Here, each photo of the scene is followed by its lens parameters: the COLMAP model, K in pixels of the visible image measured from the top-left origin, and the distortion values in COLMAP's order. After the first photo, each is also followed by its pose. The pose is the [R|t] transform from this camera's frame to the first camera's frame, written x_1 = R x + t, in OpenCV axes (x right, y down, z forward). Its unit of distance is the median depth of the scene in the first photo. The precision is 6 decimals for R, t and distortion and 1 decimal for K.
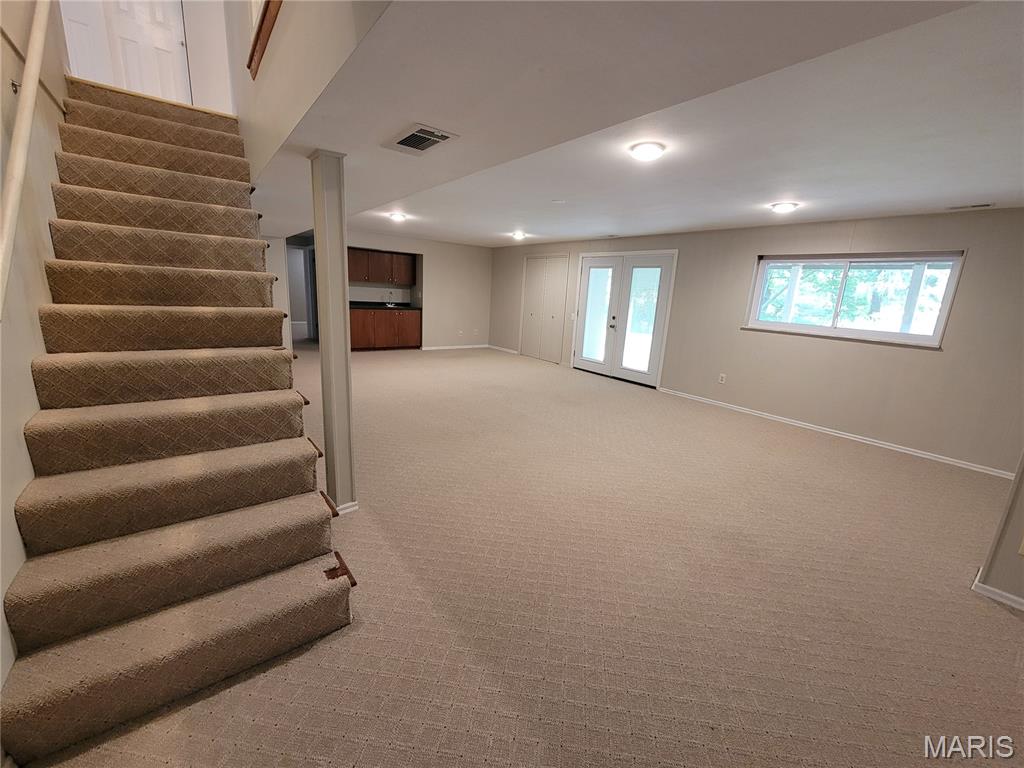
lens RADIAL K [[416.7, 0, 510.6], [0, 416.7, 385.6], [0, 0, 1]] dist [0.003141, -0.002019]
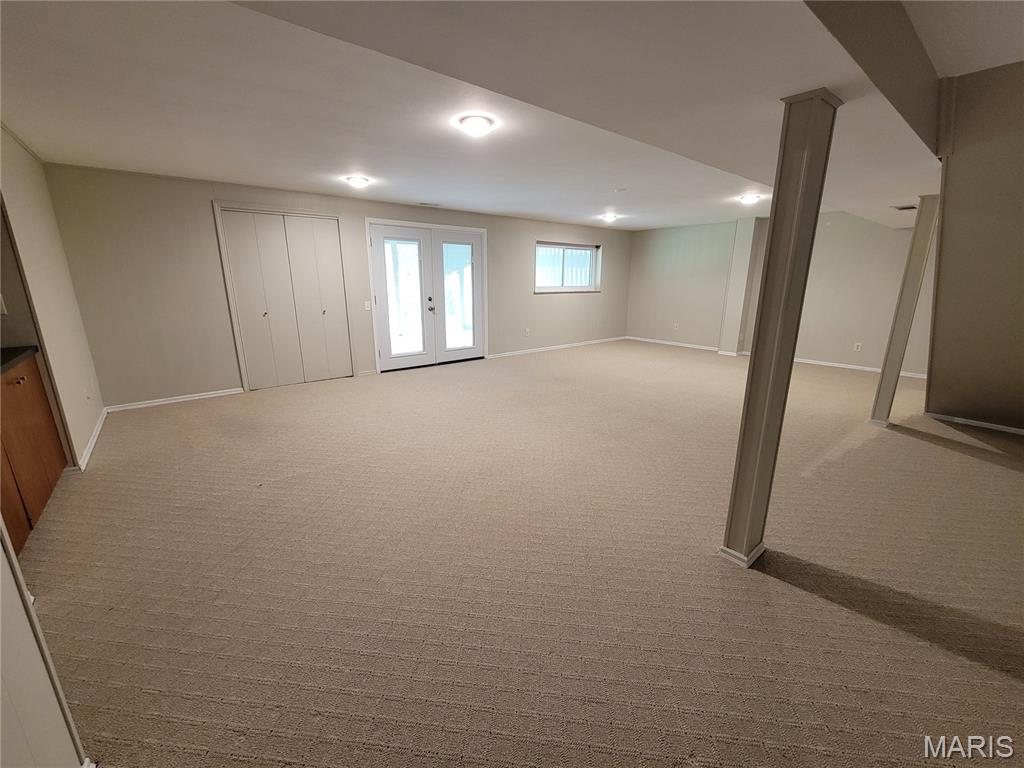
lens RADIAL K [[416.7, 0, 514.2], [0, 416.7, 383.7], [0, 0, 1]] dist [0.003141, -0.002019]
pose [[-0.041005, -0.304812, 0.951530, -0.657721], [0.215492, 0.927220, 0.306311, -0.228040], [-0.975644, 0.217607, 0.027664, 0.836081]]
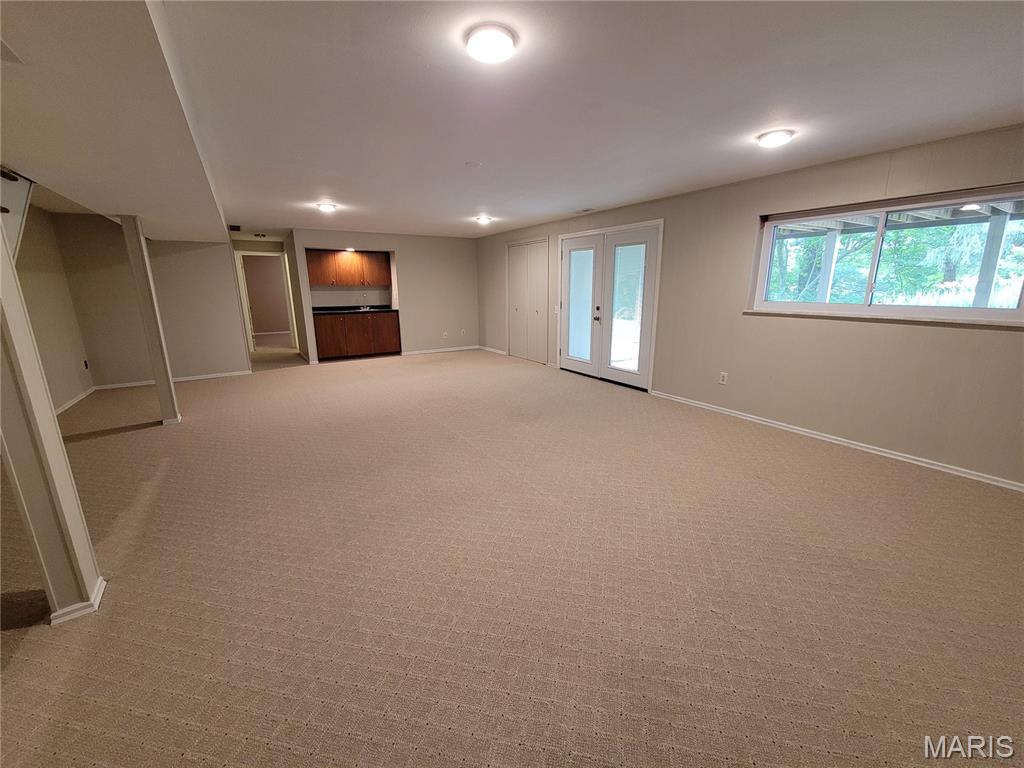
lens RADIAL K [[416.7, 0, 512.7], [0, 416.7, 384.9], [0, 0, 1]] dist [0.003141, -0.002019]
pose [[0.994113, -0.041423, -0.100116, 0.153950], [0.042248, 0.999088, 0.006133, -0.020753], [0.099771, -0.010327, 0.994957, 0.143839]]
